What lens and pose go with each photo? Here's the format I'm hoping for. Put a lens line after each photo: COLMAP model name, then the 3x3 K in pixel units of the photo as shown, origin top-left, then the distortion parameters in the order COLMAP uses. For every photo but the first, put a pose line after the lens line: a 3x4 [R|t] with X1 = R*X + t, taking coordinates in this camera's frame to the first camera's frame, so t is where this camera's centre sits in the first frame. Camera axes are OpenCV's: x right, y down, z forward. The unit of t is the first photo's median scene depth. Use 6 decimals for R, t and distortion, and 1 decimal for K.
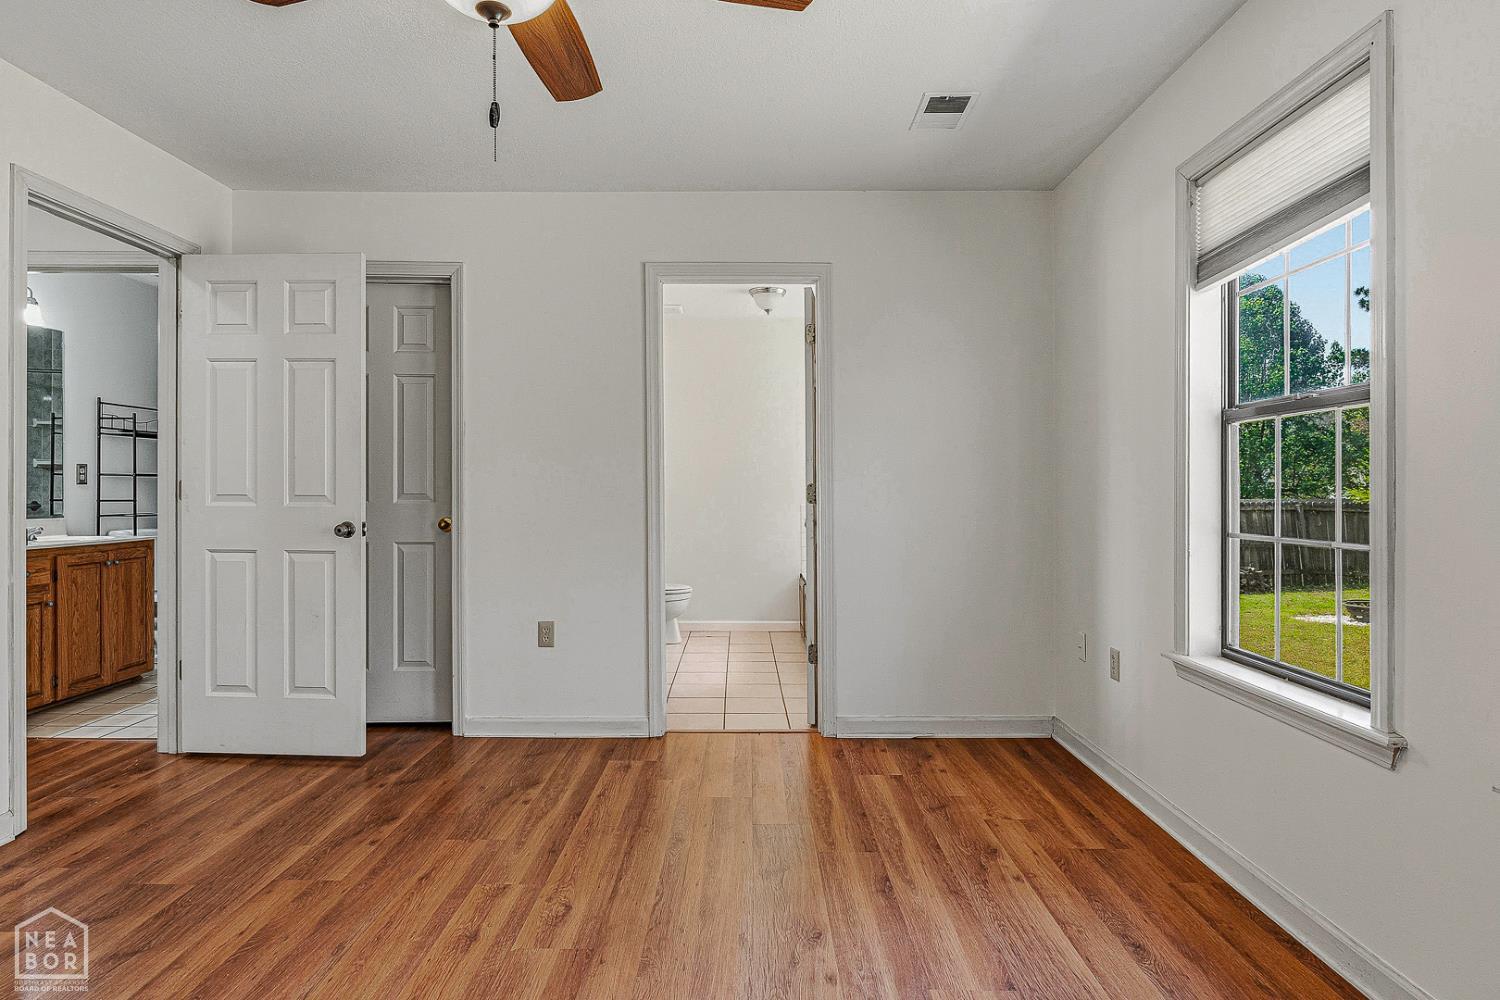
lens RADIAL K [[824.5, 0, 740.8], [0, 824.5, 495.2], [0, 0, 1]] dist [-0.000045, -0.000131]
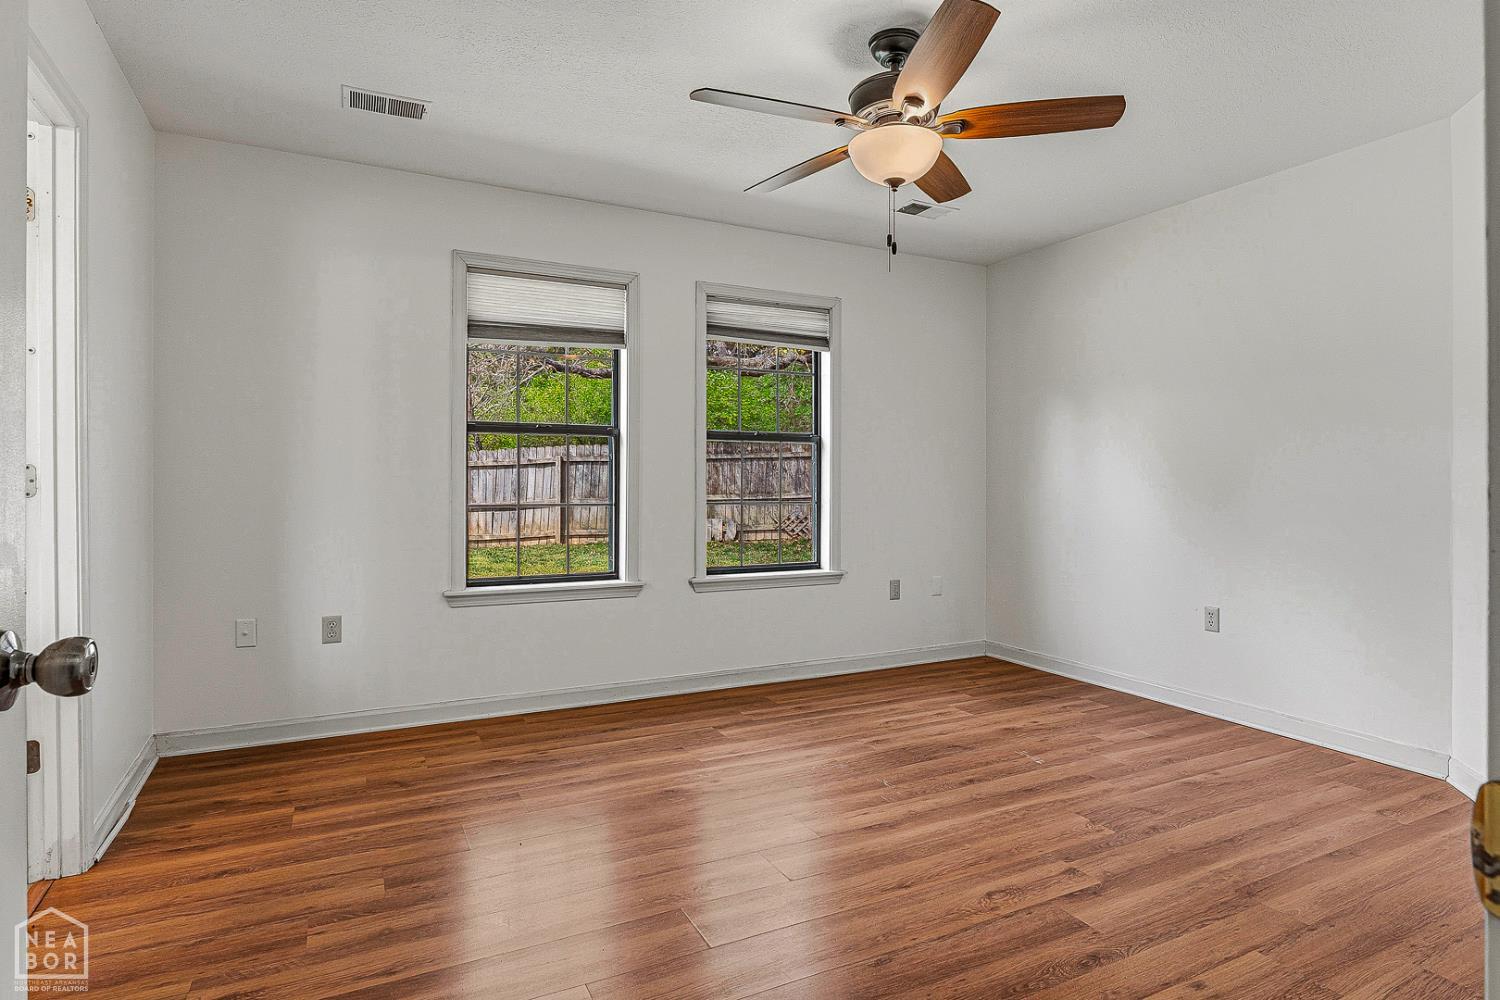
lens RADIAL K [[824.5, 0, 740.8], [0, 824.5, 495.2], [0, 0, 1]] dist [-0.000045, -0.000131]
pose [[-0.460132, -0.017998, 0.887668, -0.859274], [-0.003469, 0.999823, 0.018474, -0.002464], [-0.887844, 0.005421, -0.460113, 1.088622]]
